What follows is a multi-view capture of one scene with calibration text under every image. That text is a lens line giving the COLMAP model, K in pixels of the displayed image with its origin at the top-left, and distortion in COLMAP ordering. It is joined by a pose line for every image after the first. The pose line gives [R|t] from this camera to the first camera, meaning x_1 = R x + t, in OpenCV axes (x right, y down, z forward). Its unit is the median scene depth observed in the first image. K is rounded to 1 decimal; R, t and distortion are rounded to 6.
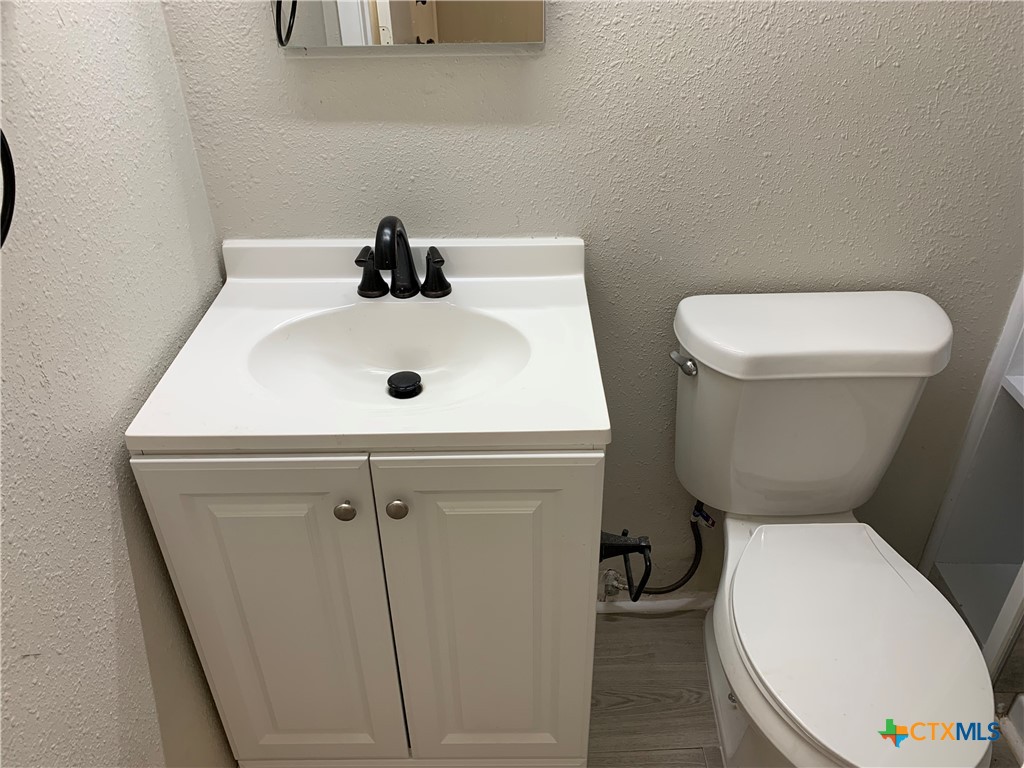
lens RADIAL K [[792.8, 0, 510.7], [0, 792.8, 387.3], [0, 0, 1]] dist [0.048143, -0.058789]
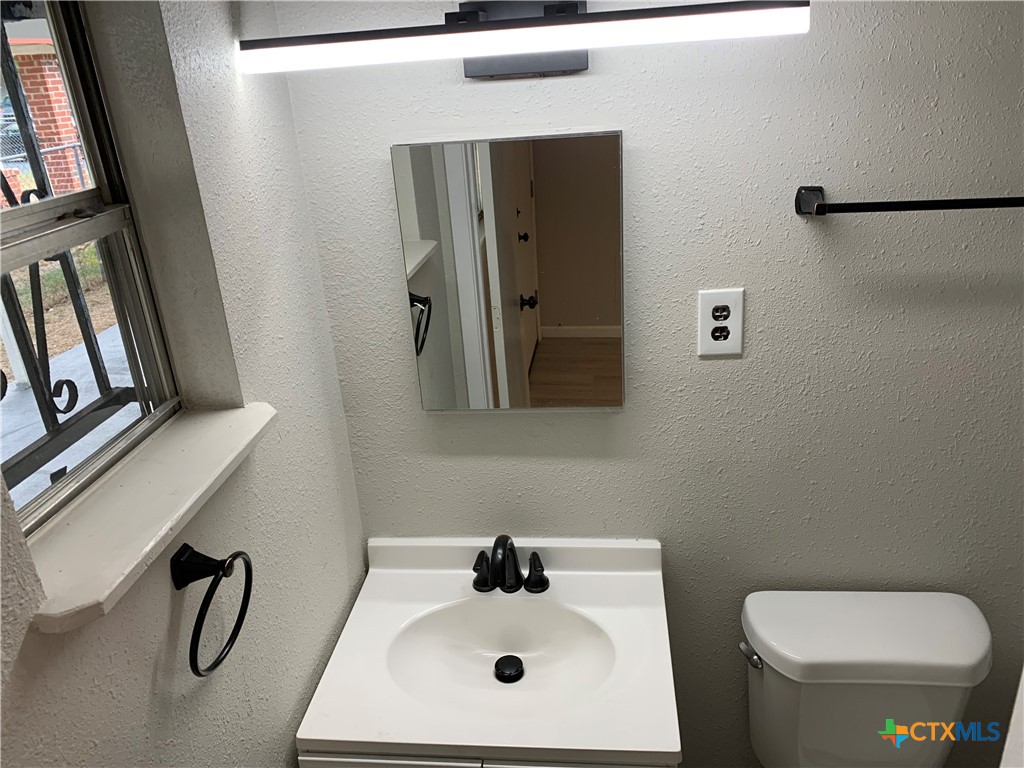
lens RADIAL K [[792.8, 0, 517.4], [0, 792.8, 382.2], [0, 0, 1]] dist [0.048143, -0.058789]
pose [[0.994006, -0.000287, -0.109326, 0.009125], [-0.020452, 0.981855, -0.188526, -0.199620], [0.107397, 0.189632, 0.975964, -0.245131]]
